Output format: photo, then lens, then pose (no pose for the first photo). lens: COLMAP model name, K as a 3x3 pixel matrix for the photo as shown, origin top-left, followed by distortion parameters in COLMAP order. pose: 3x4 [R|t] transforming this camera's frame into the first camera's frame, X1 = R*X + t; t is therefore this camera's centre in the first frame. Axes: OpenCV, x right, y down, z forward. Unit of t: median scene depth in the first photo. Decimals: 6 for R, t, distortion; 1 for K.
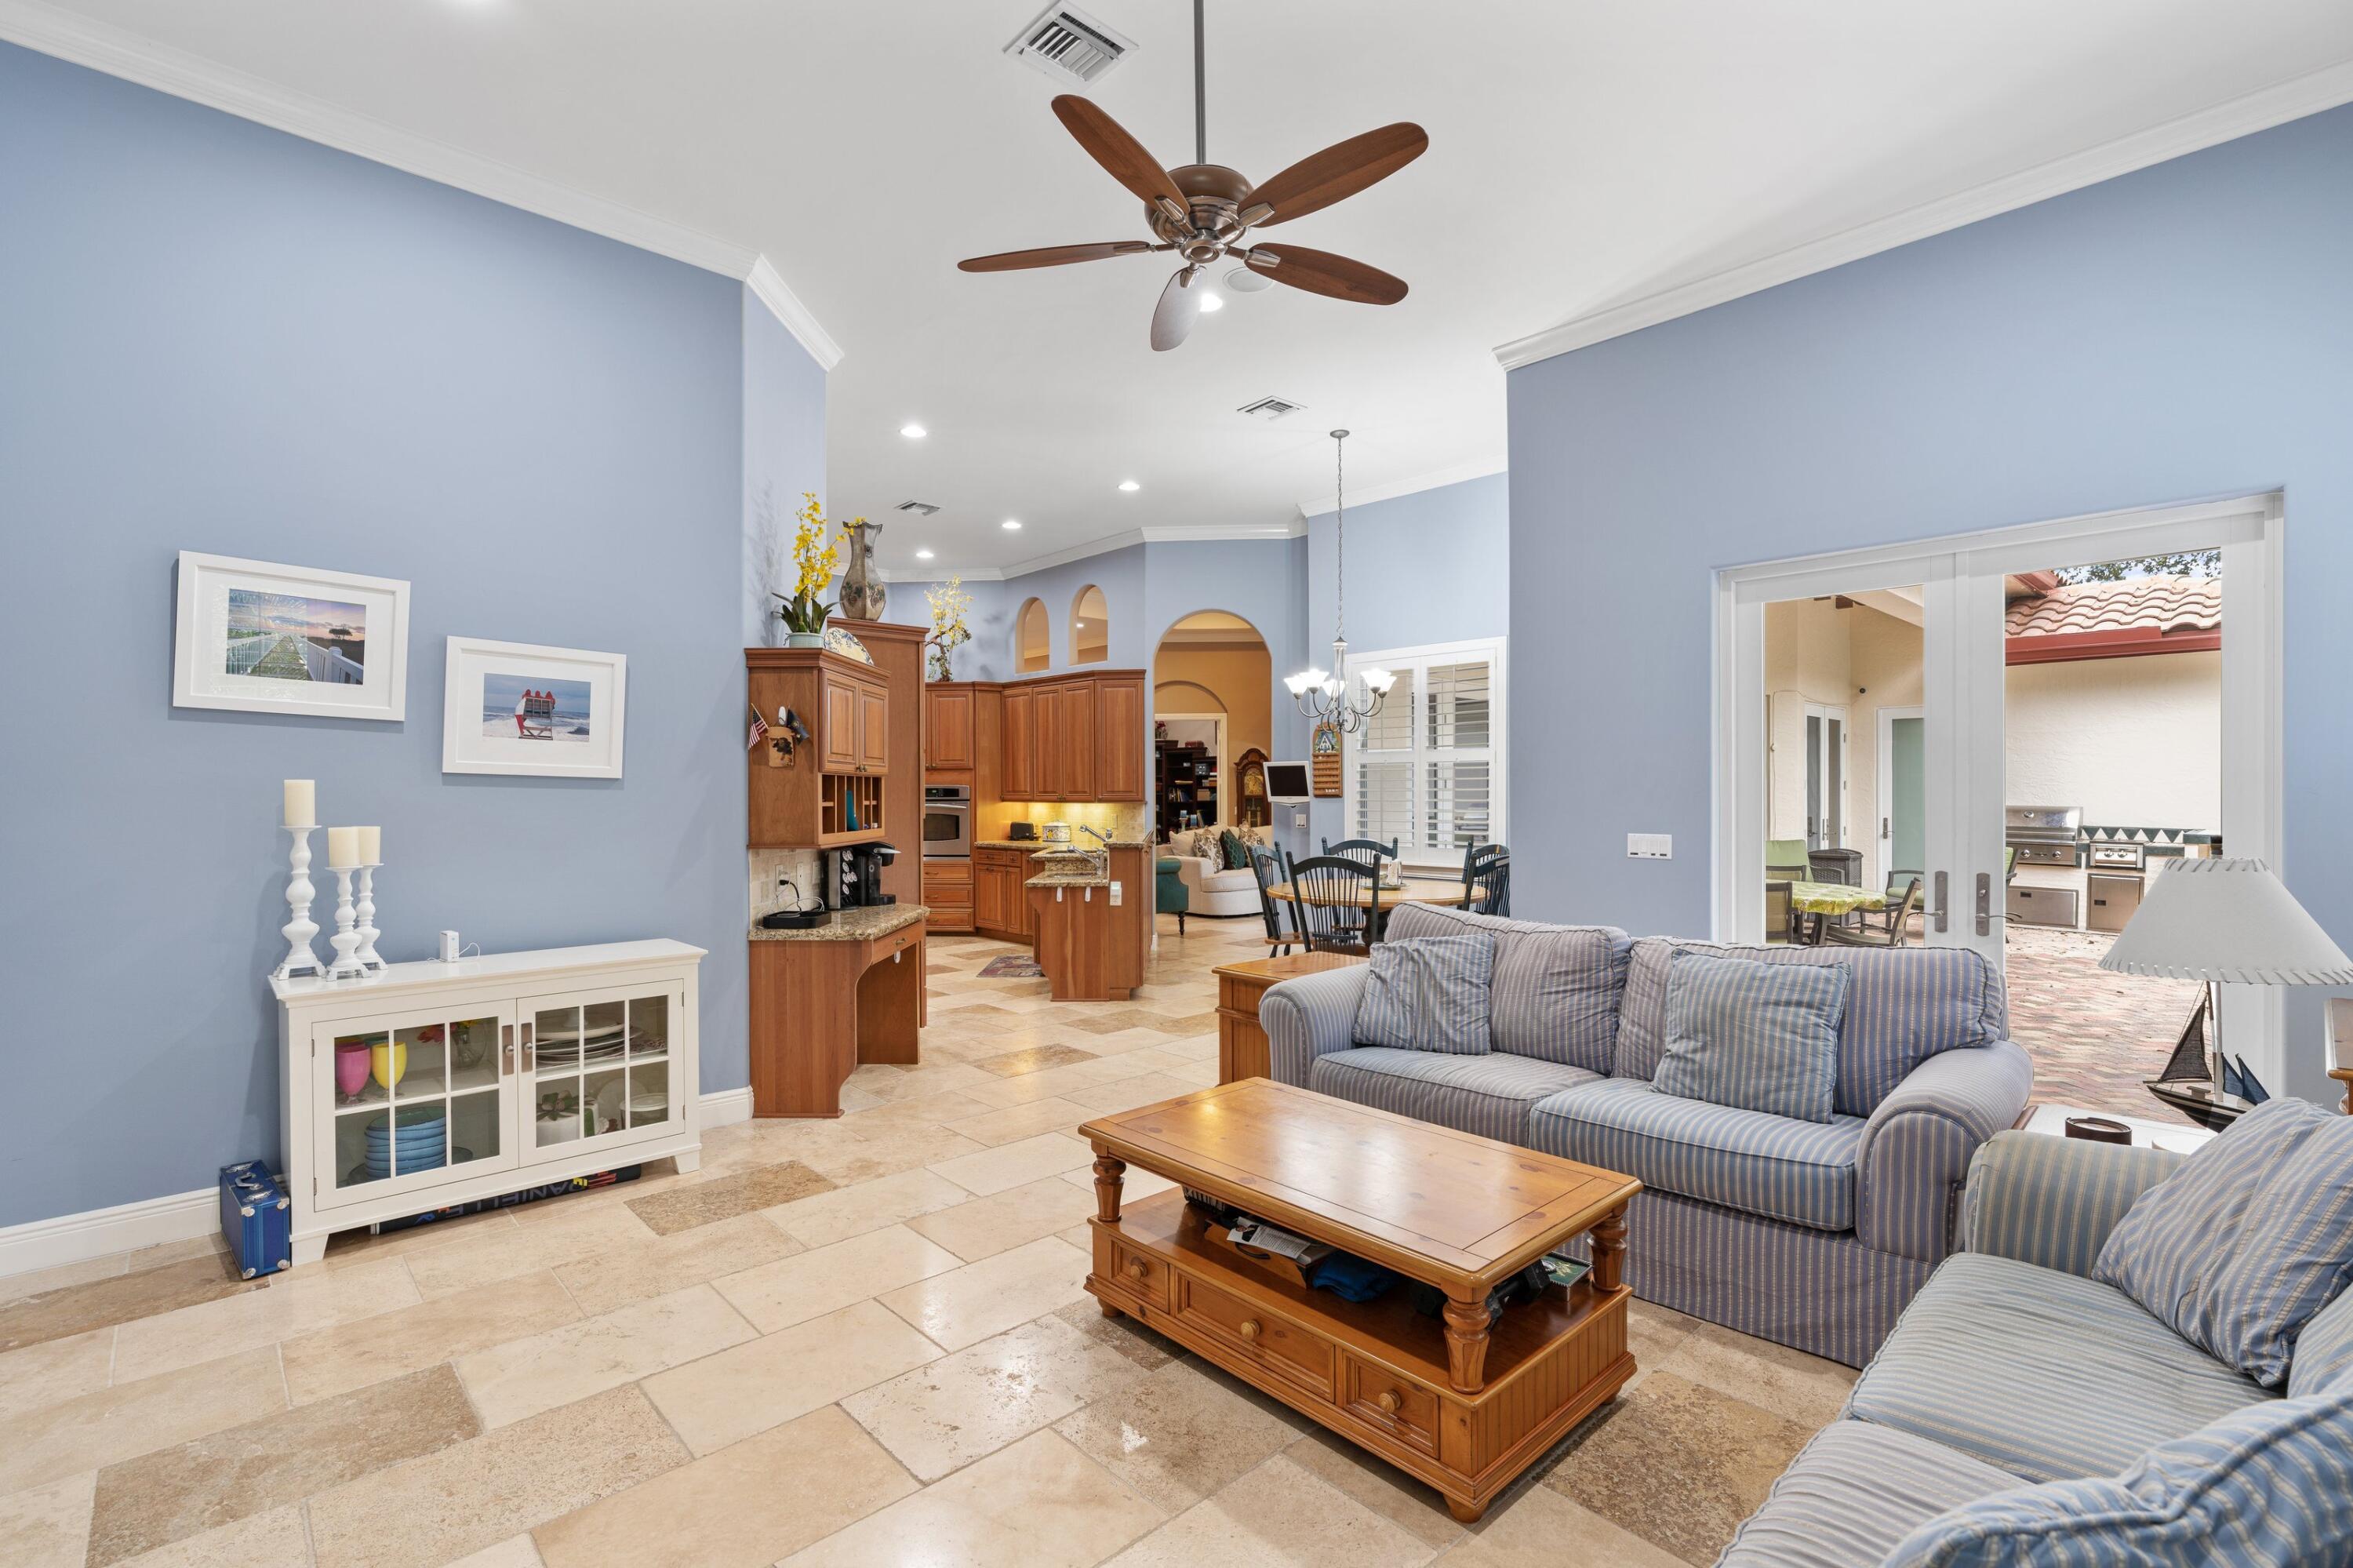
lens RADIAL K [[1048.2, 0, 1179.0], [0, 1048.2, 784.0], [0, 0, 1]] dist [-0.010629, 0.003204]
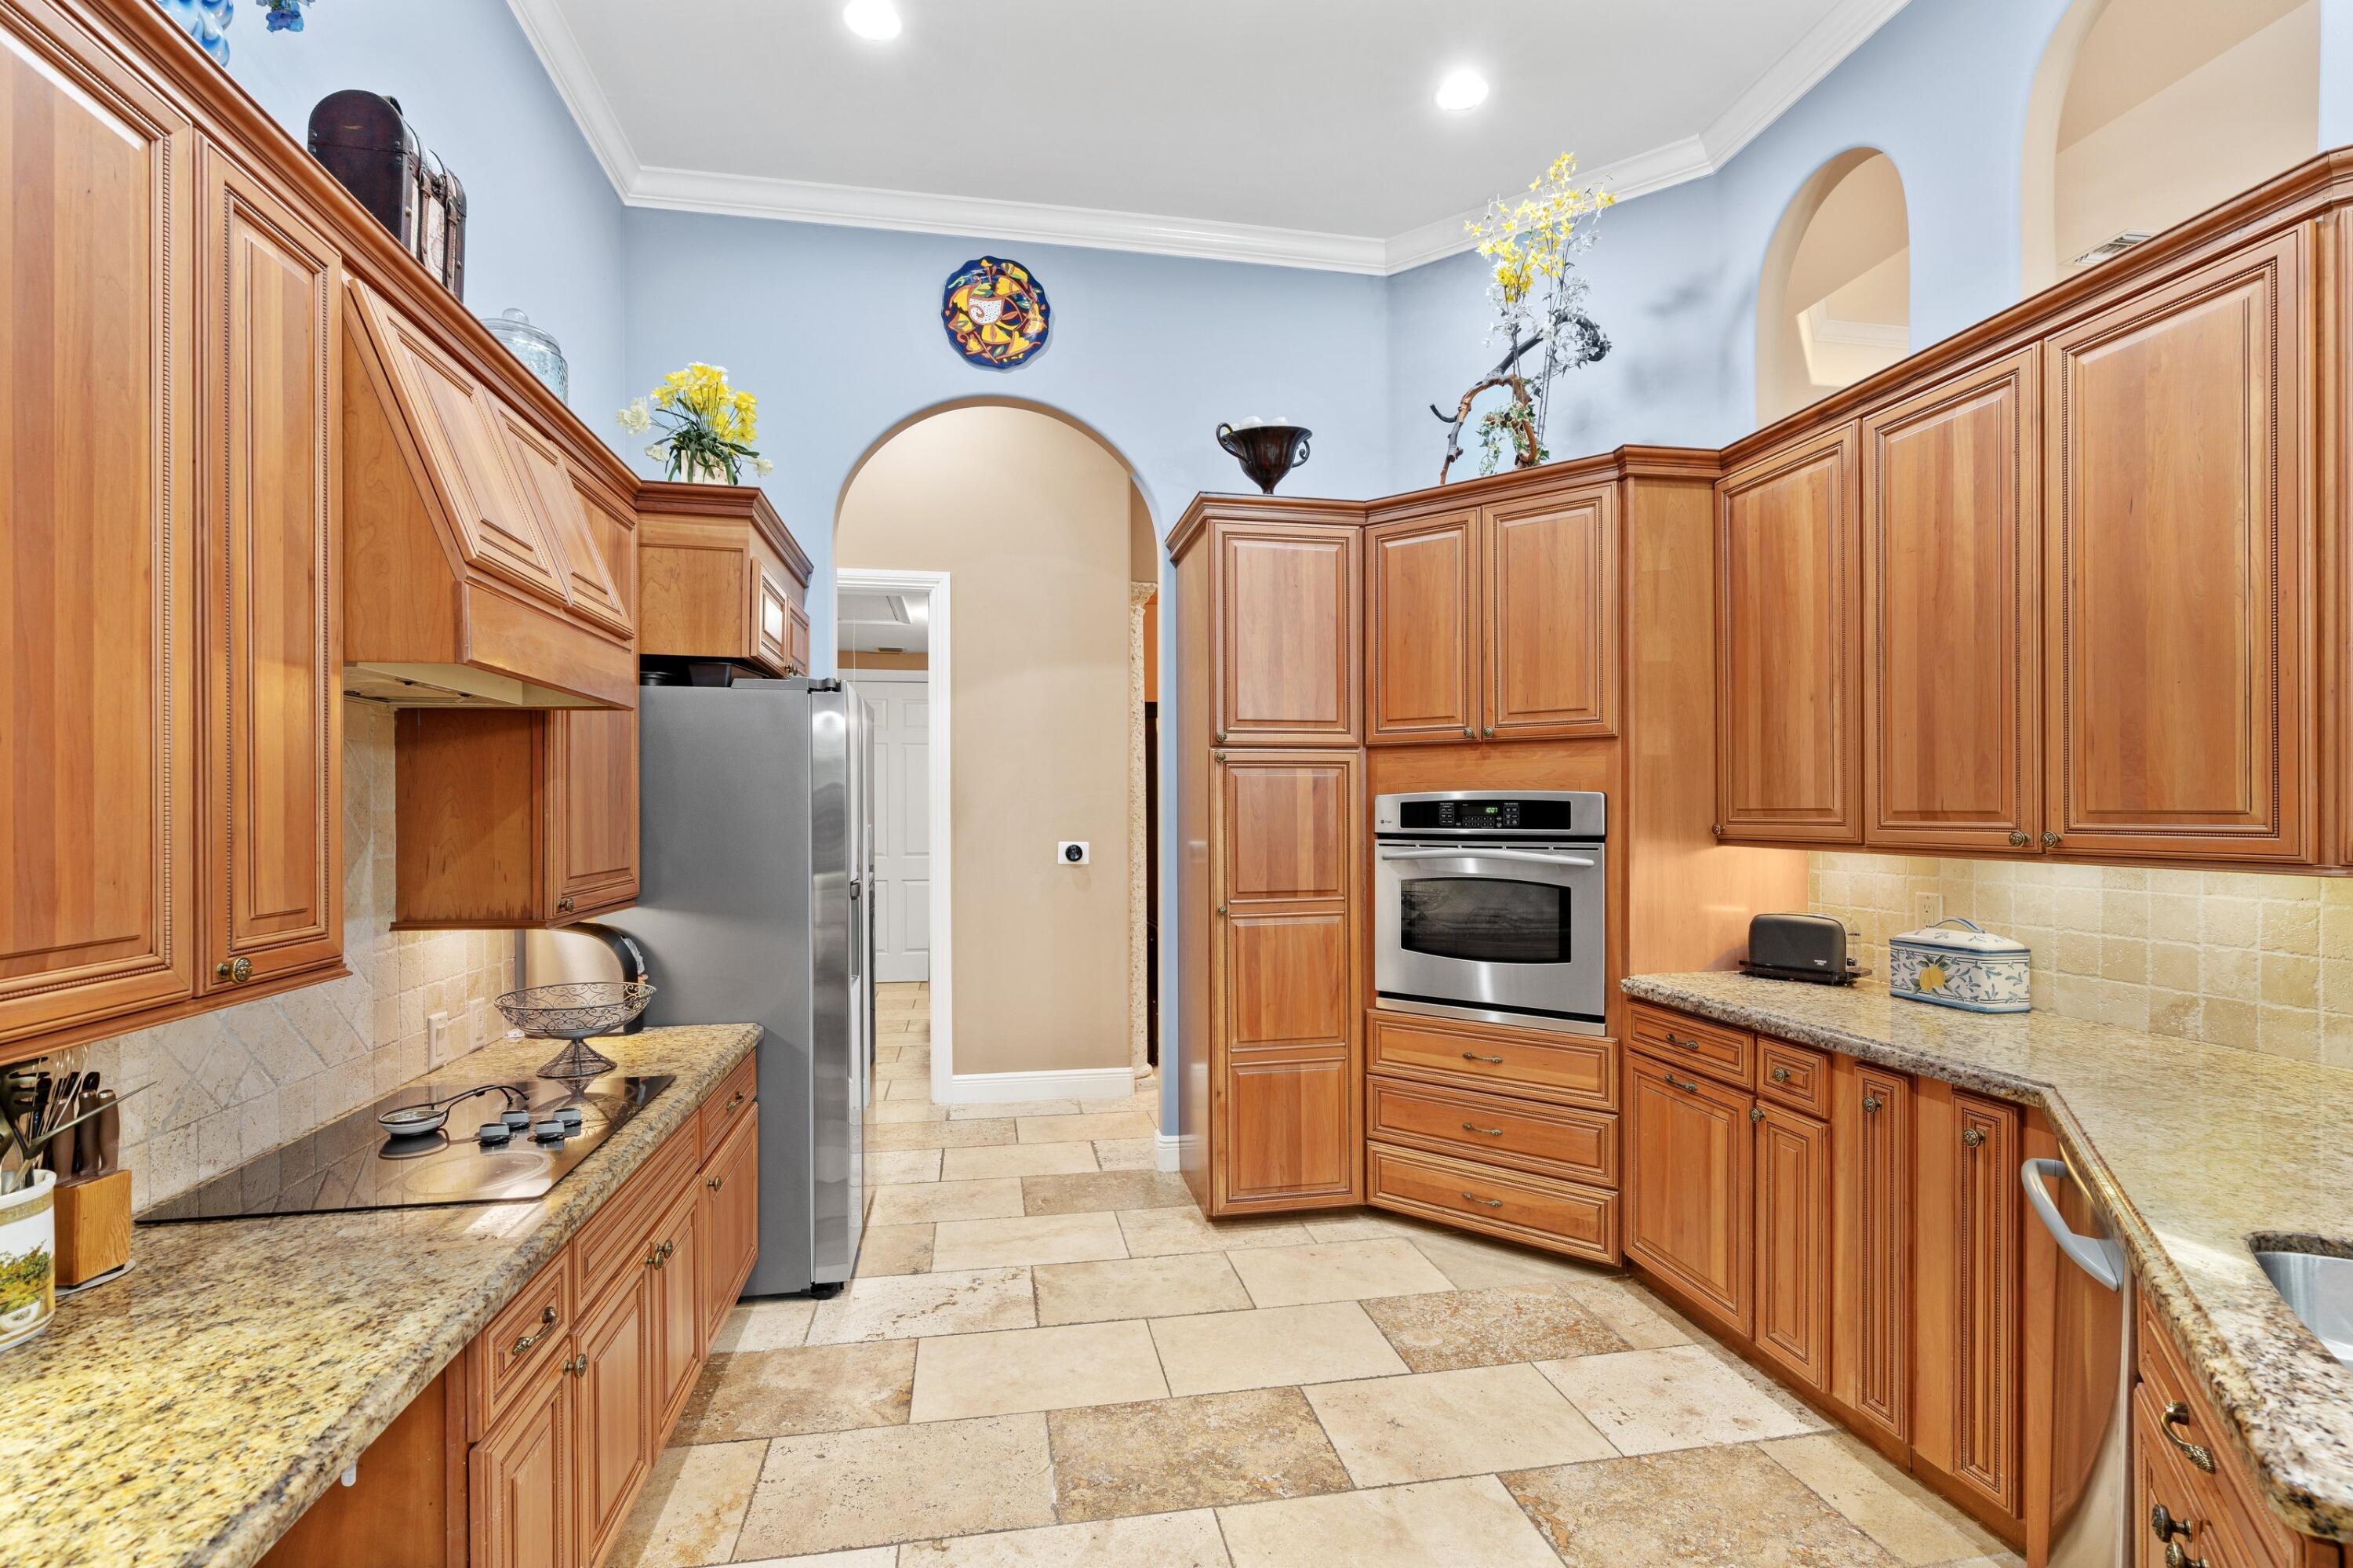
lens RADIAL K [[1048.2, 0, 1172.7], [0, 1048.2, 822.0], [0, 0, 1]] dist [-0.010629, 0.003204]
pose [[0.838848, 0.008183, -0.544304, -0.139316], [0.001425, 0.999851, 0.017228, 0.004992], [0.544364, -0.015227, 0.838711, 0.673889]]
